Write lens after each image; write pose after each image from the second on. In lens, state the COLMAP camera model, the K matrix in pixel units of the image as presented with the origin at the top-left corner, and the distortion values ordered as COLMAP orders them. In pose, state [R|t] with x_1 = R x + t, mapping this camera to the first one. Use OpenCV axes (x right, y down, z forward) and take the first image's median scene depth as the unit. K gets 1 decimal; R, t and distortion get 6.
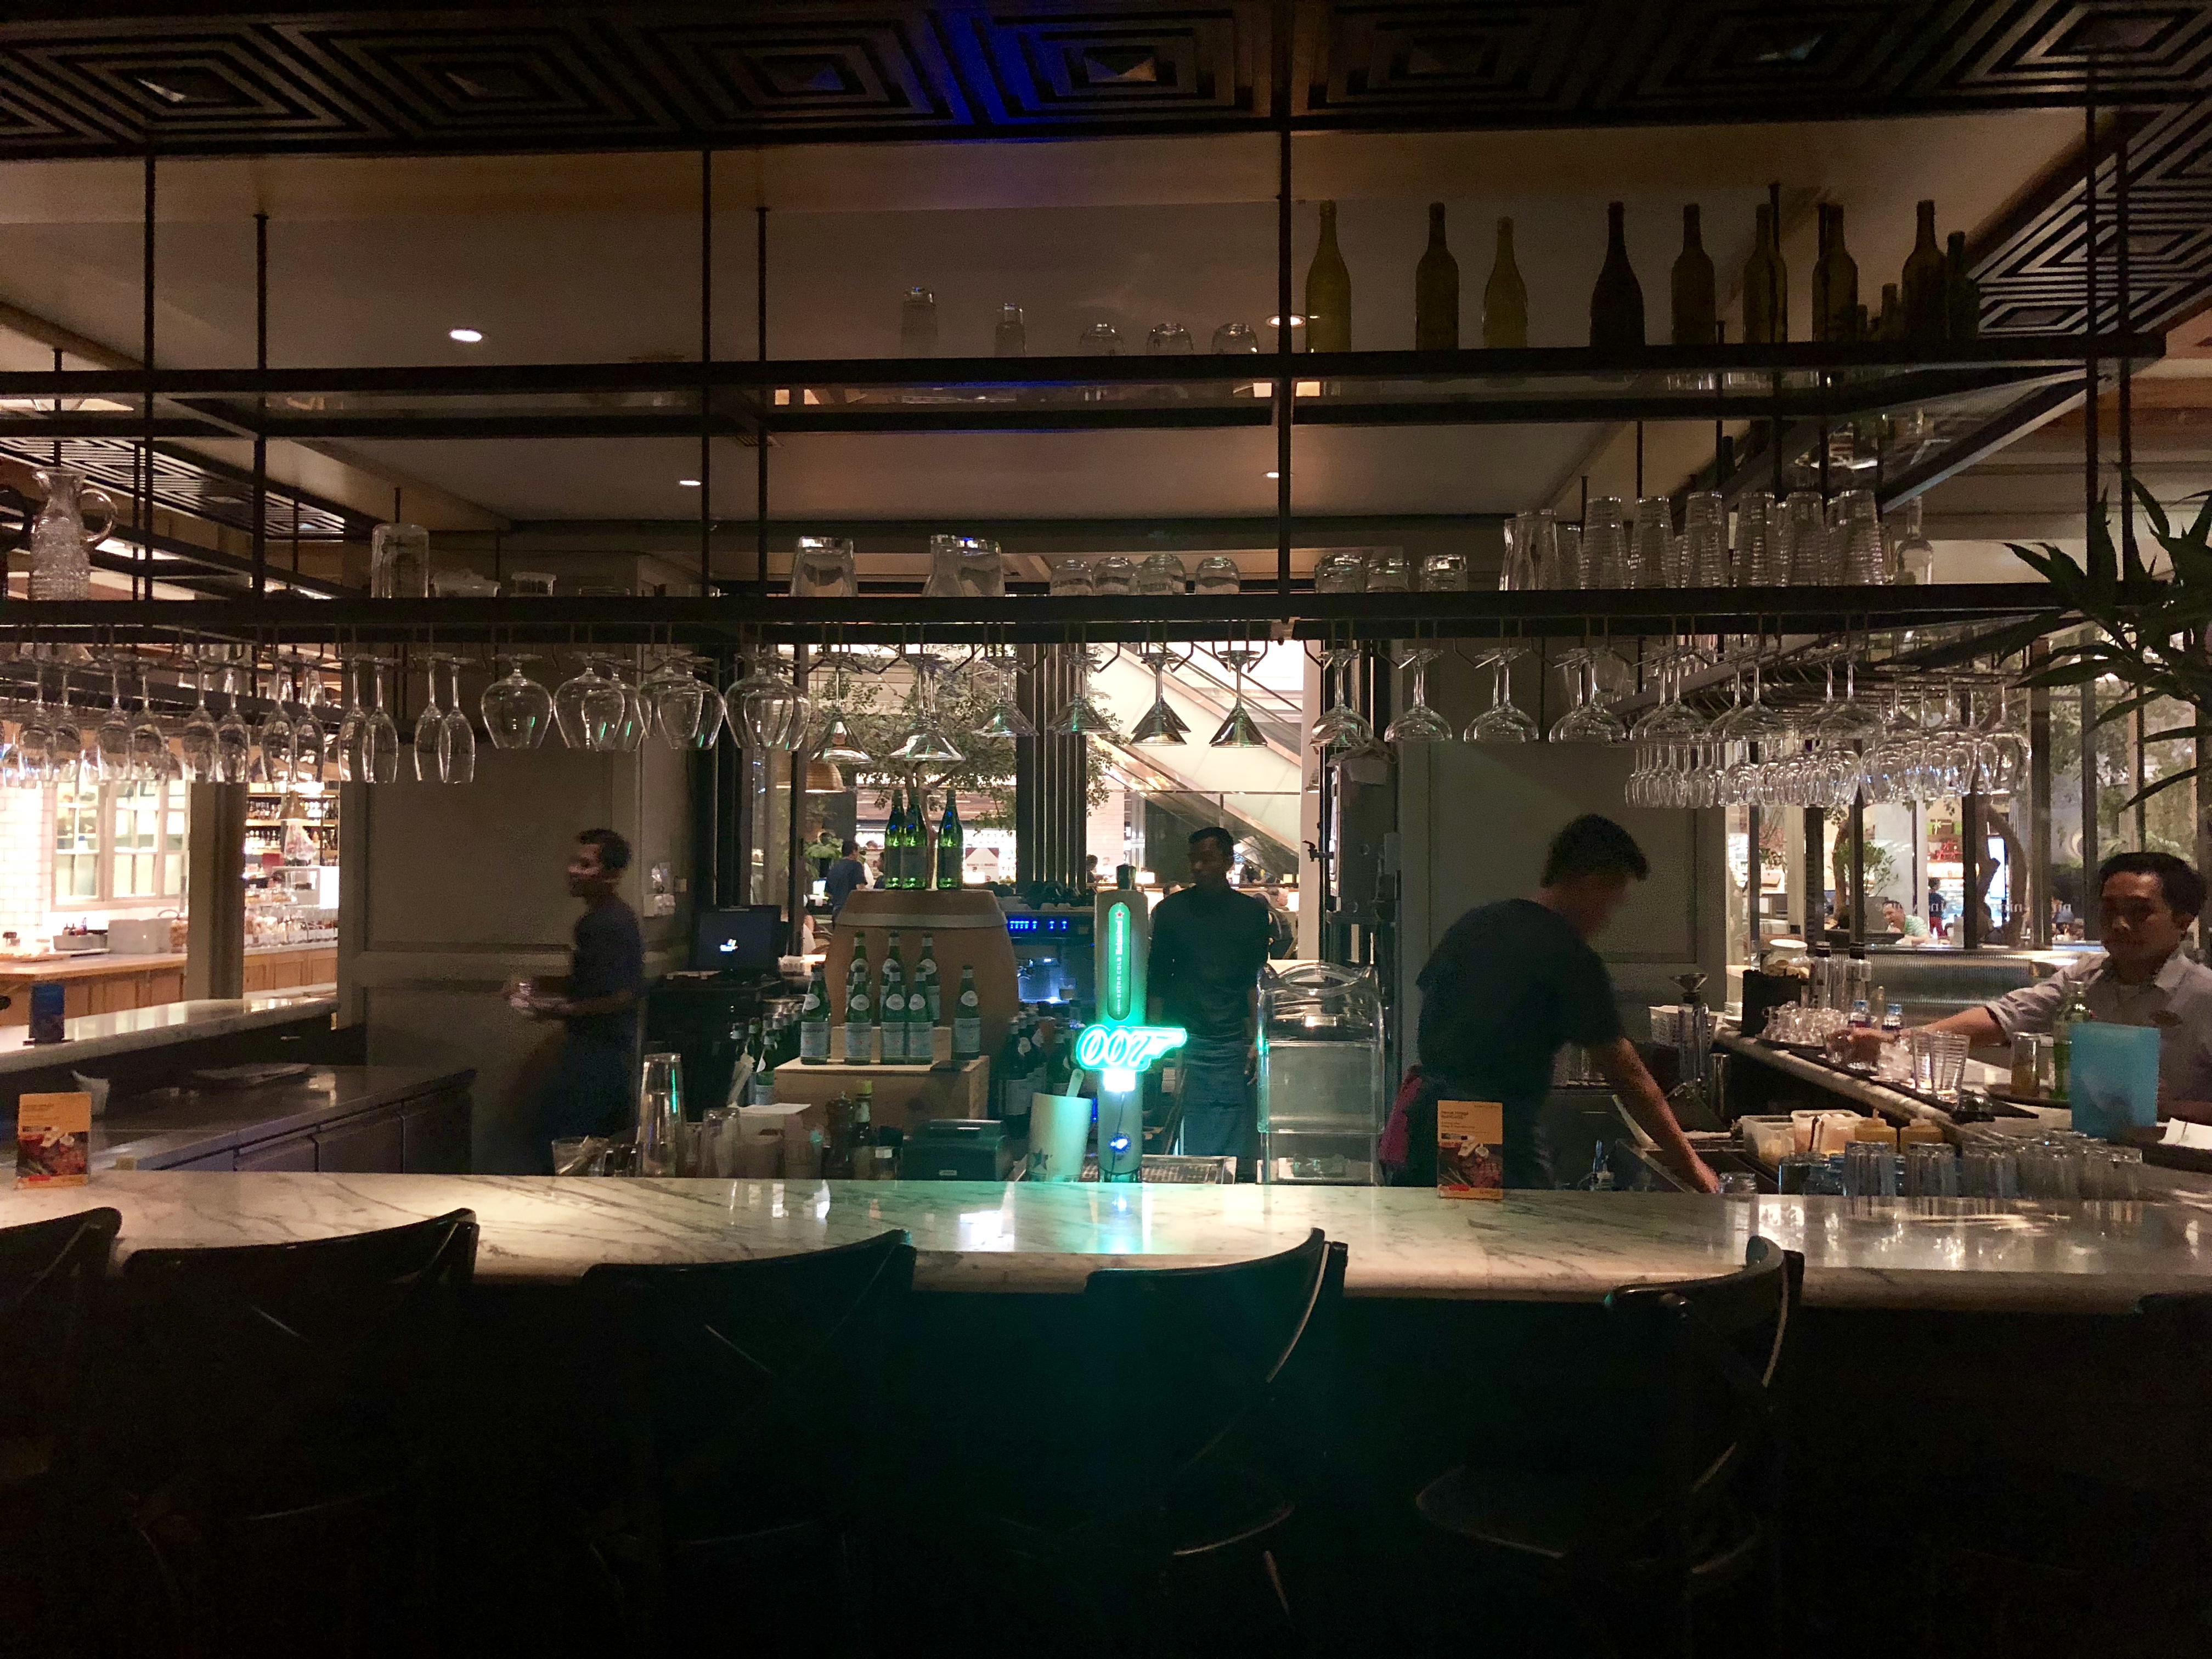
lens RADIAL K [[1842.0, 0, 1103.6], [0, 1842.0, 827.5], [0, 0, 1]] dist [0.010173, -0.001012]
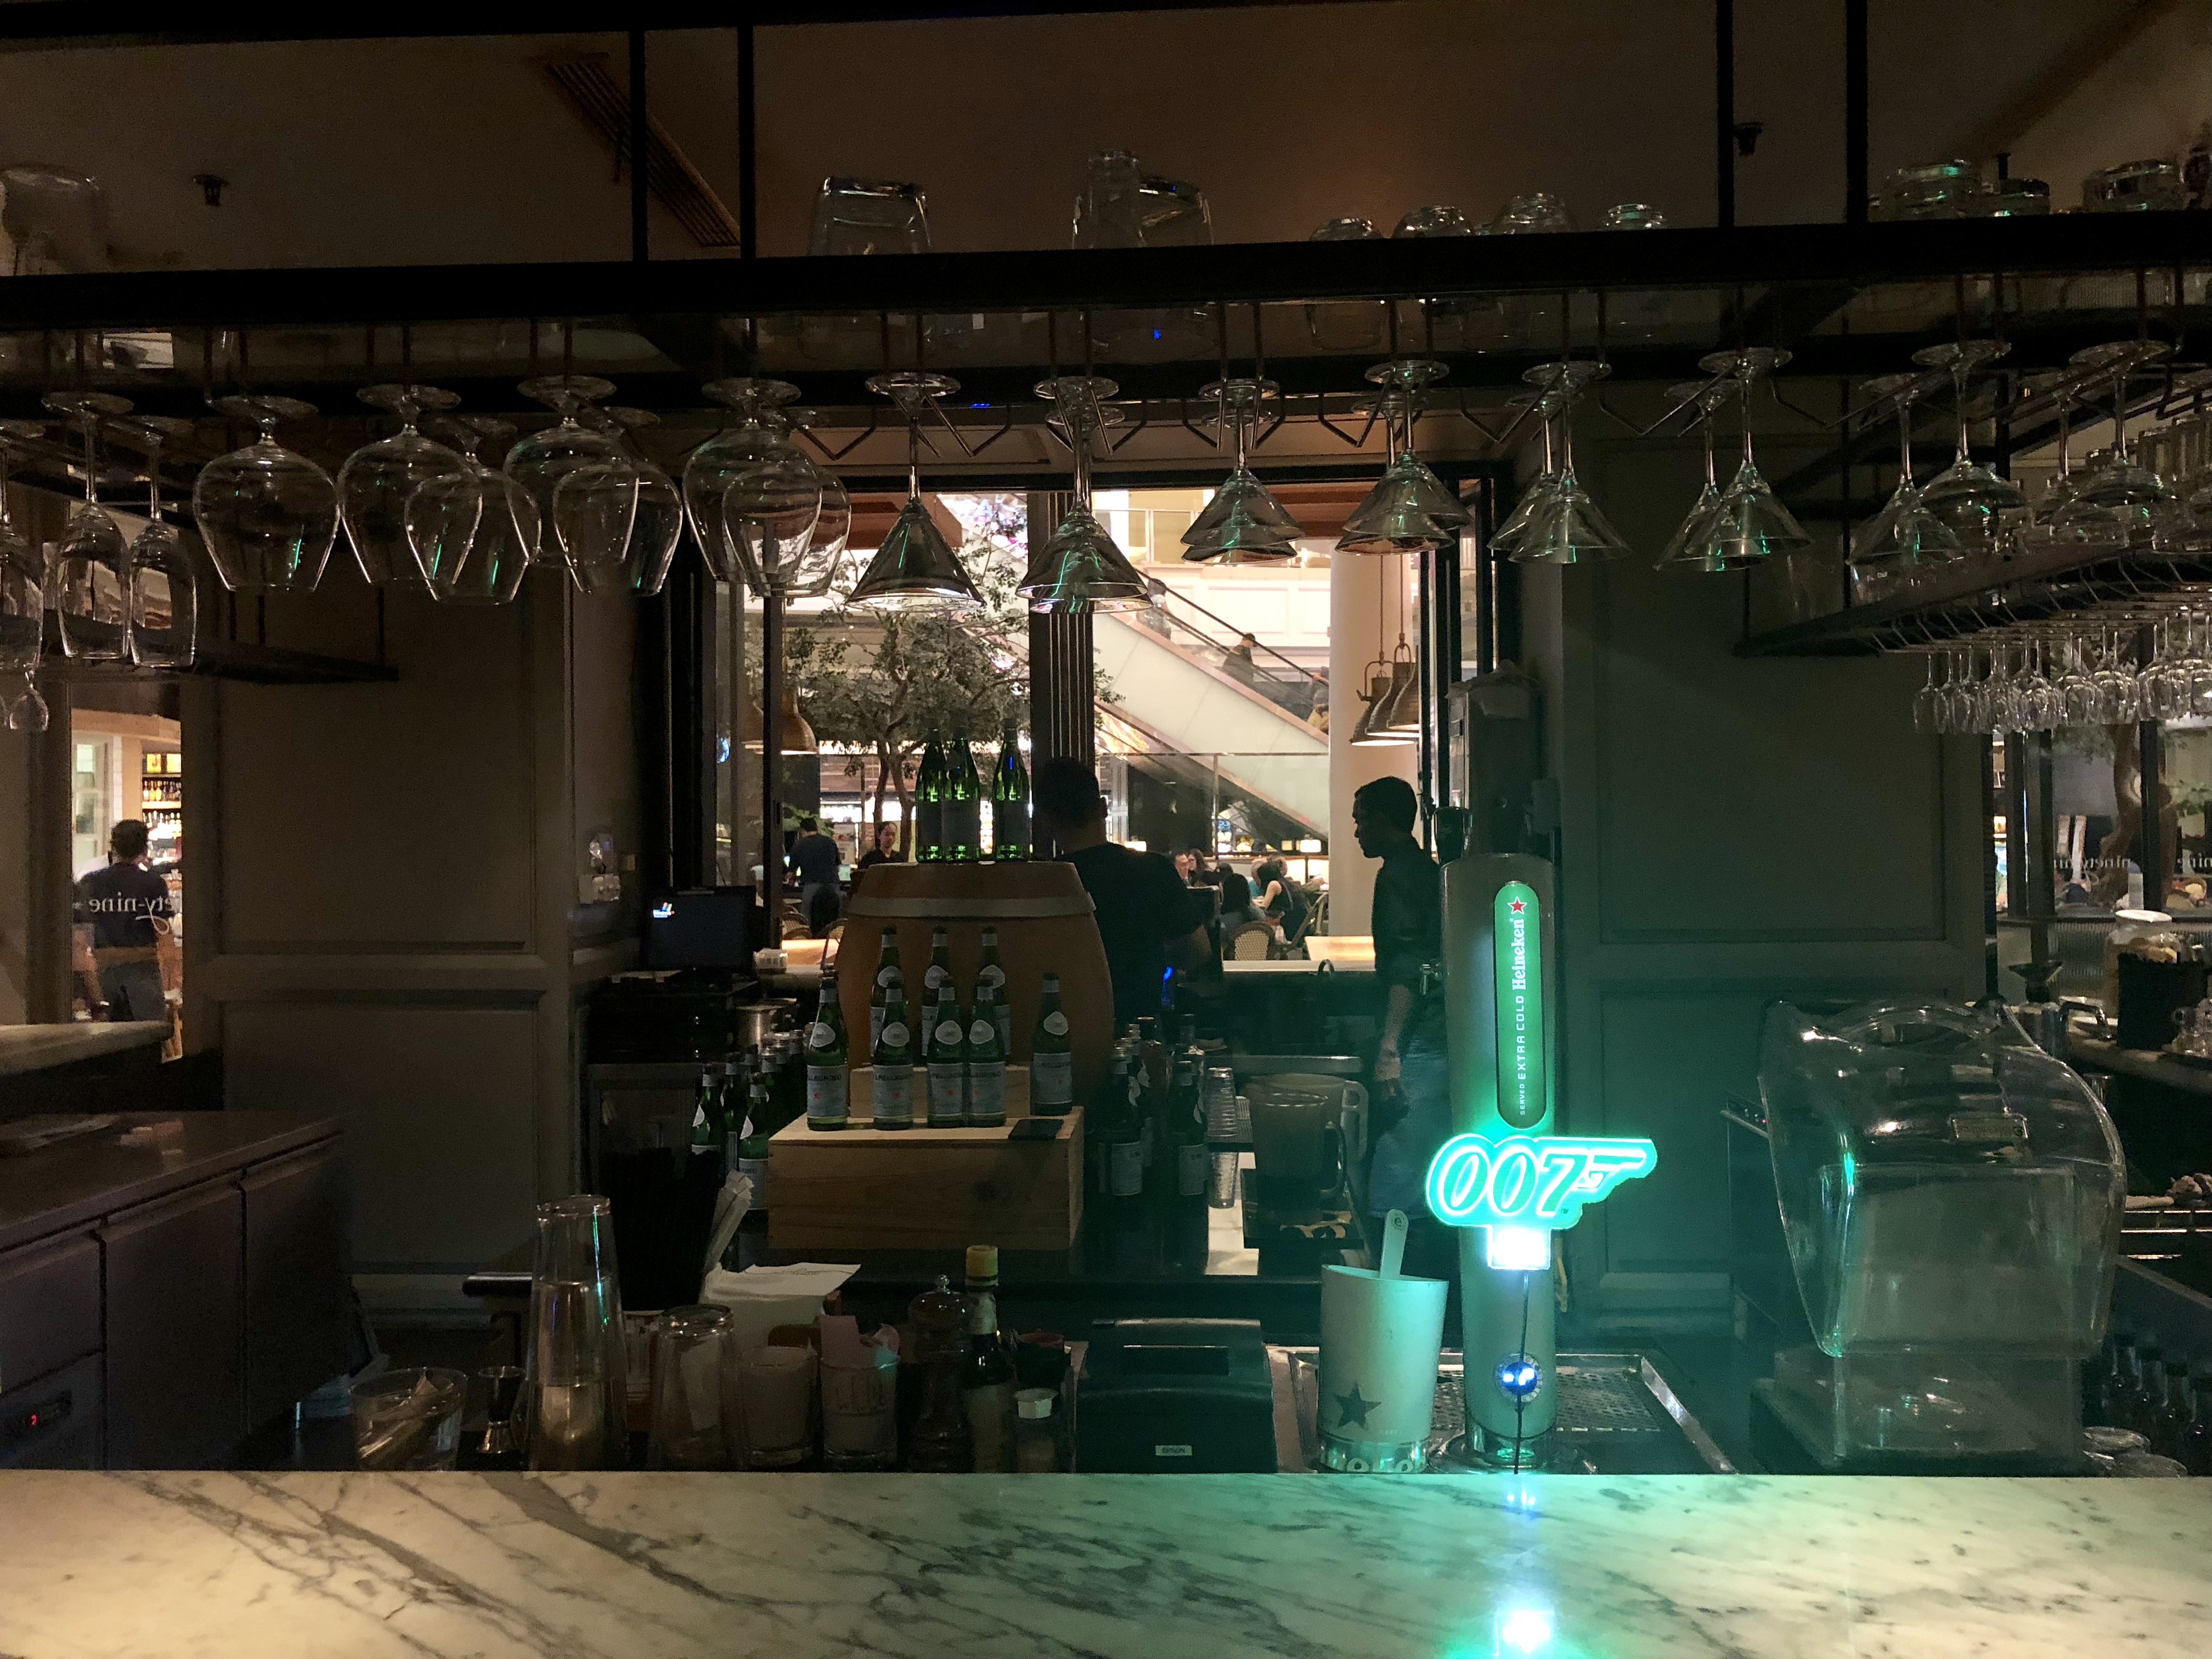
lens RADIAL K [[1842.0, 0, 1110.4], [0, 1842.0, 826.9], [0, 0, 1]] dist [0.010173, -0.001012]
pose [[0.999515, -0.016497, 0.026416, -0.069670], [0.016089, 0.999749, 0.015601, 0.011047], [-0.026667, -0.015169, 0.999529, 0.329319]]
